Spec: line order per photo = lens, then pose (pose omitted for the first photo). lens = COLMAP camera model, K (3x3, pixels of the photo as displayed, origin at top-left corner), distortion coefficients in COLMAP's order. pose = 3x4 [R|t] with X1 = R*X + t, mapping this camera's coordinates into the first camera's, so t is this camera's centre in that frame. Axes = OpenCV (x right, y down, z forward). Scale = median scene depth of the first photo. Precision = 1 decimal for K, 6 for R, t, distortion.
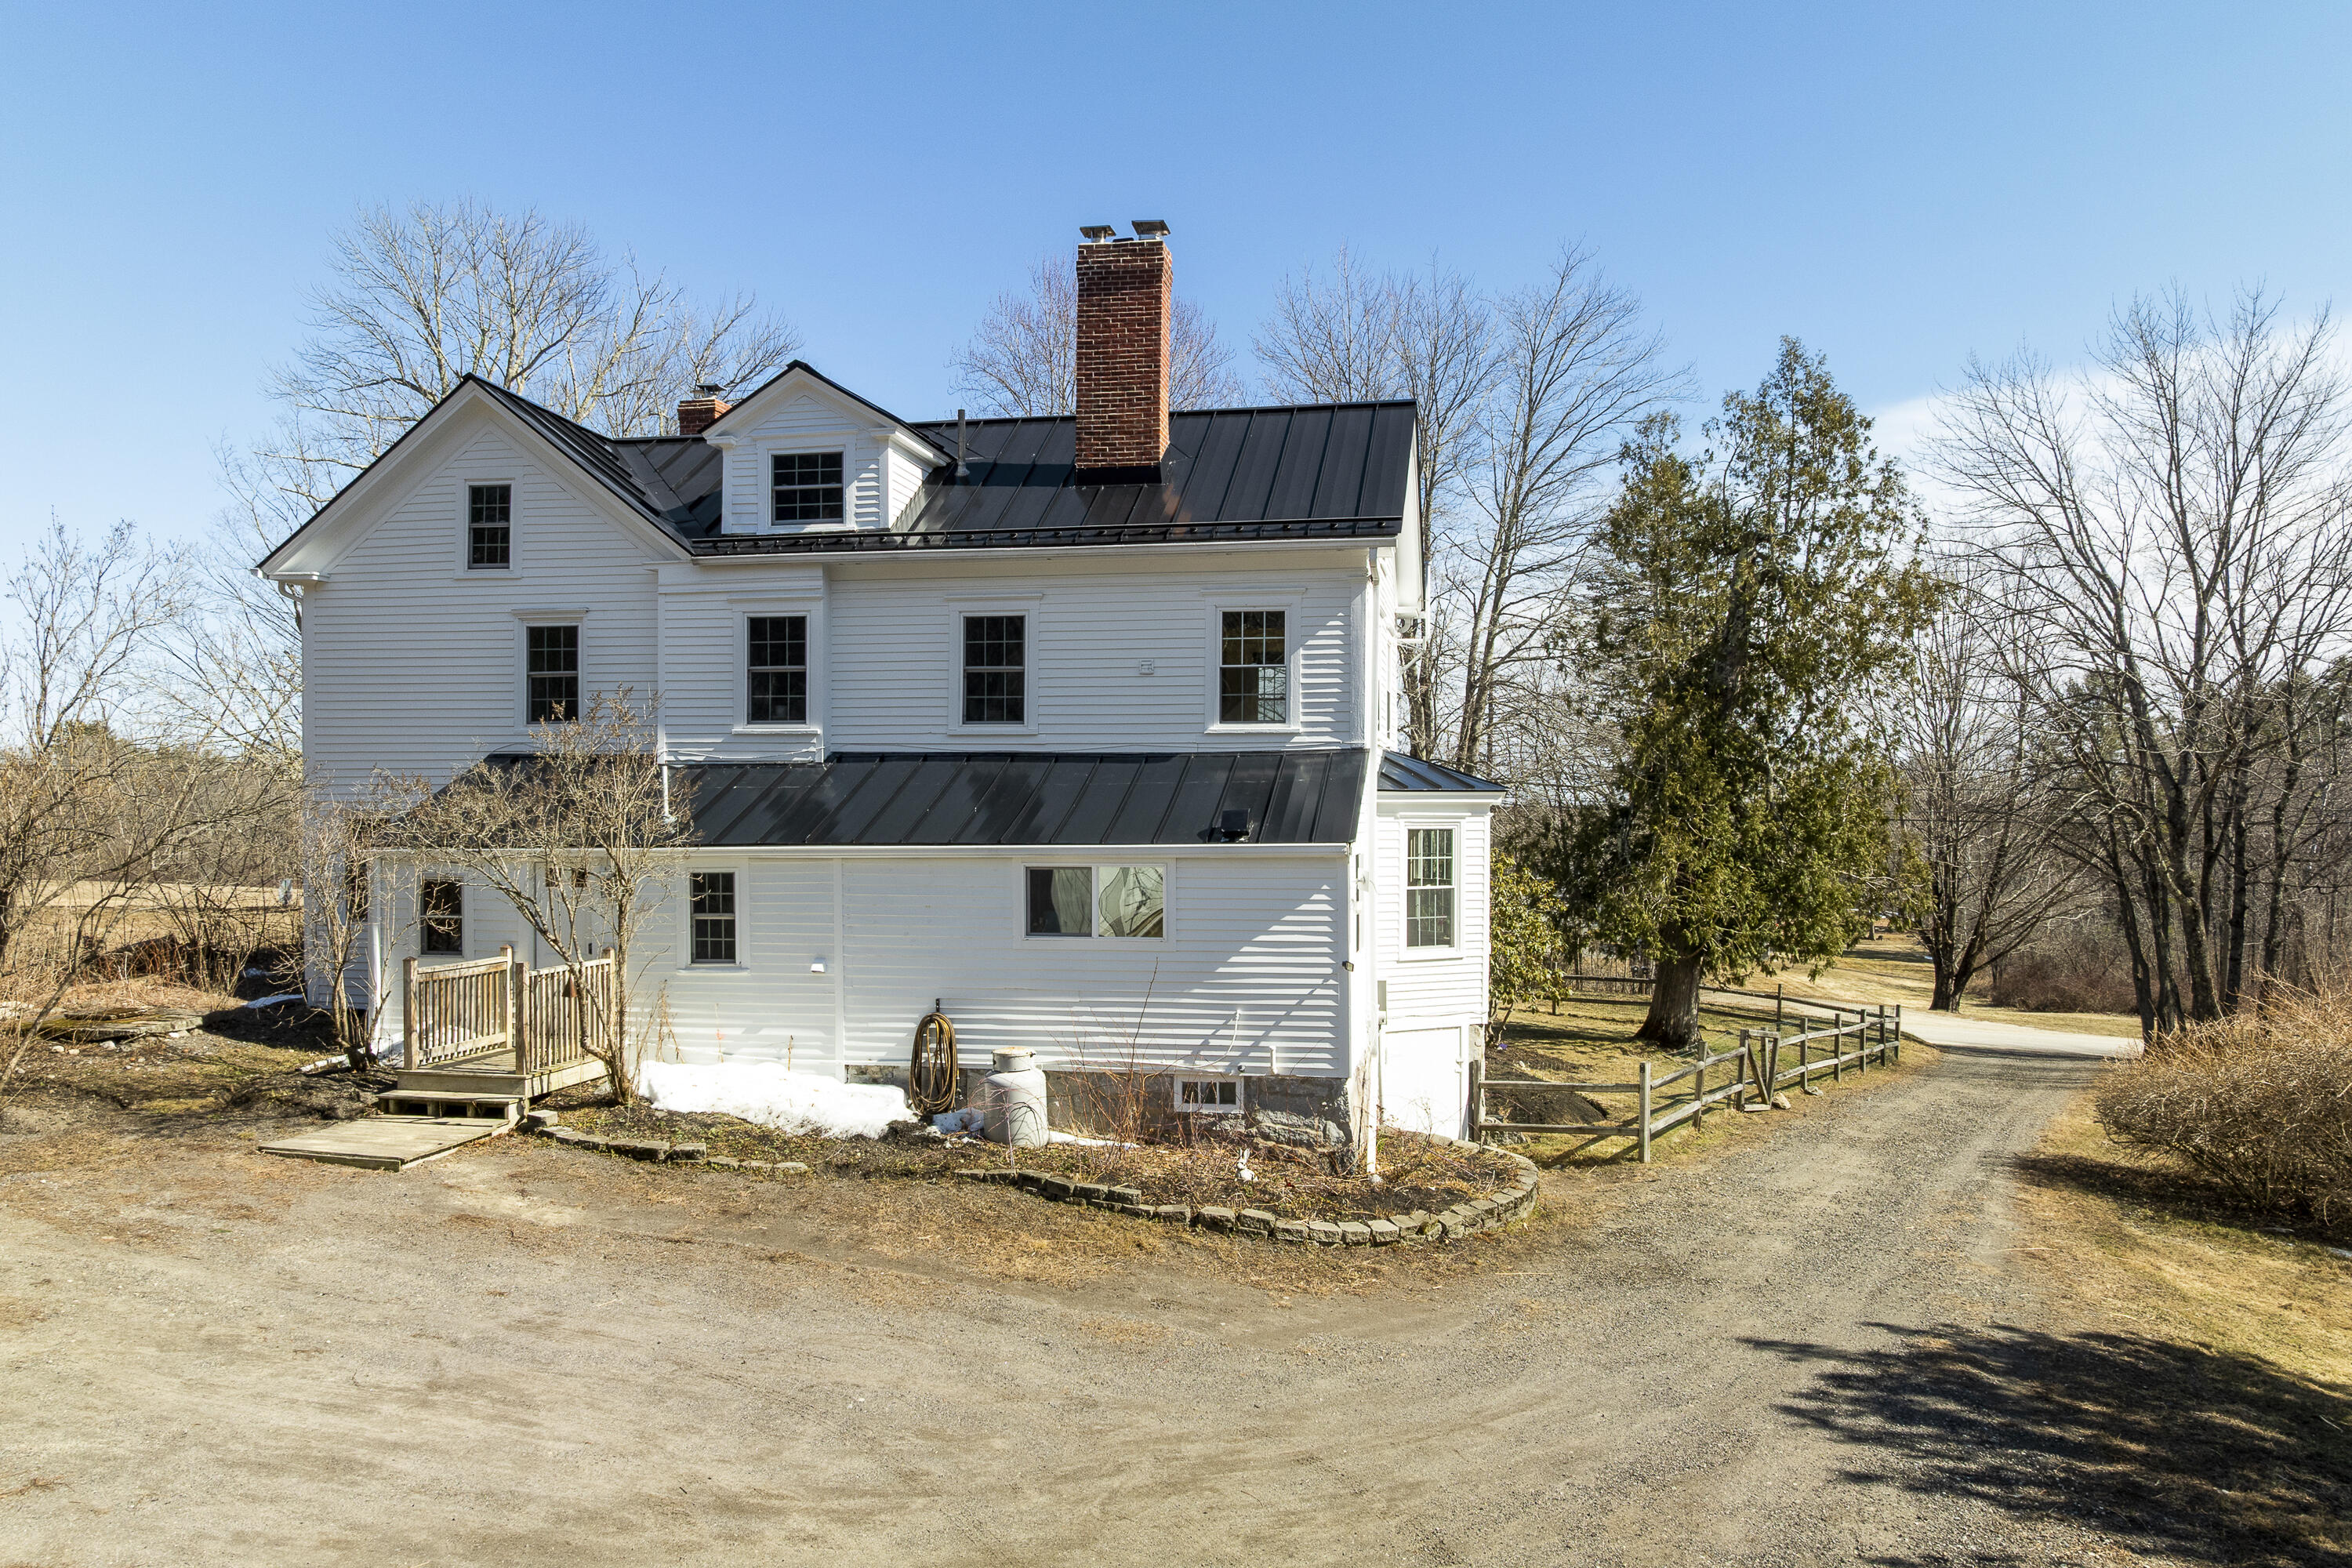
lens RADIAL K [[1626.2, 0, 1190.0], [0, 1626.2, 842.5], [0, 0, 1]] dist [-0.015710, 0.012607]
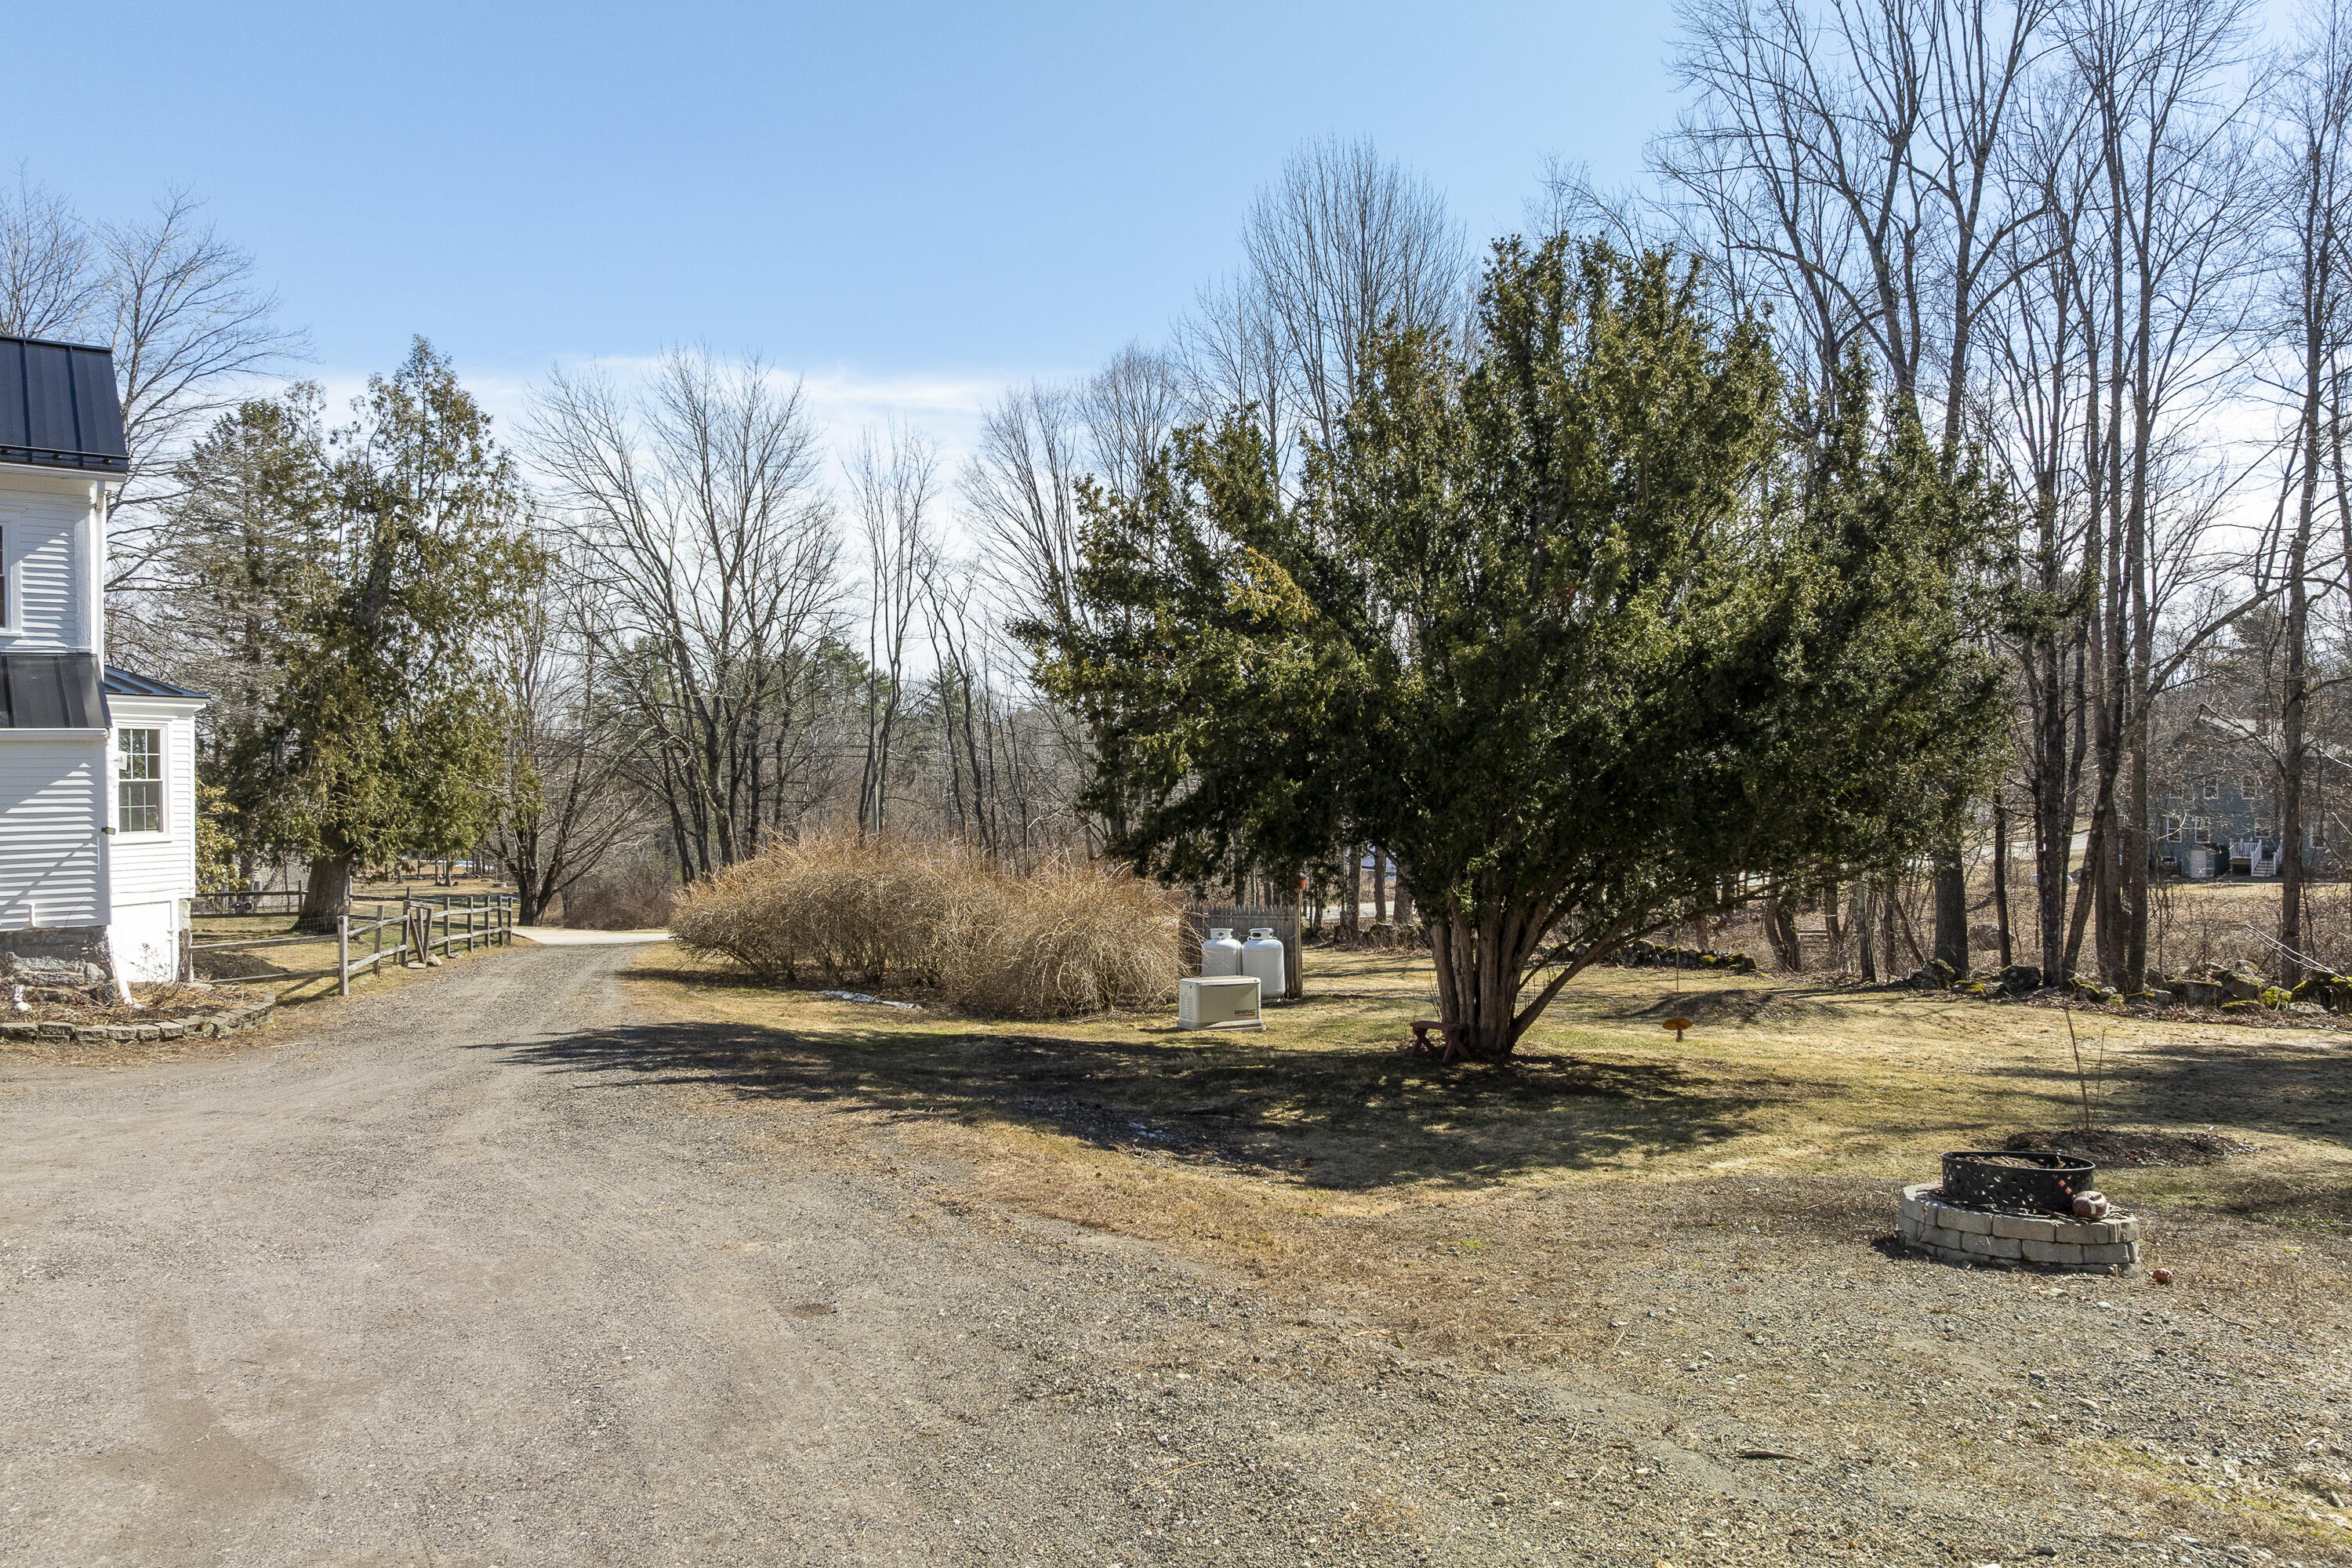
lens RADIAL K [[1626.2, 0, 1173.5], [0, 1626.2, 784.3], [0, 0, 1]] dist [-0.015710, 0.012607]
pose [[0.677089, -0.010754, 0.735822, -0.136892], [0.018619, 0.999823, -0.002520, 0.032547], [-0.735665, 0.015407, 0.677170, -0.213511]]
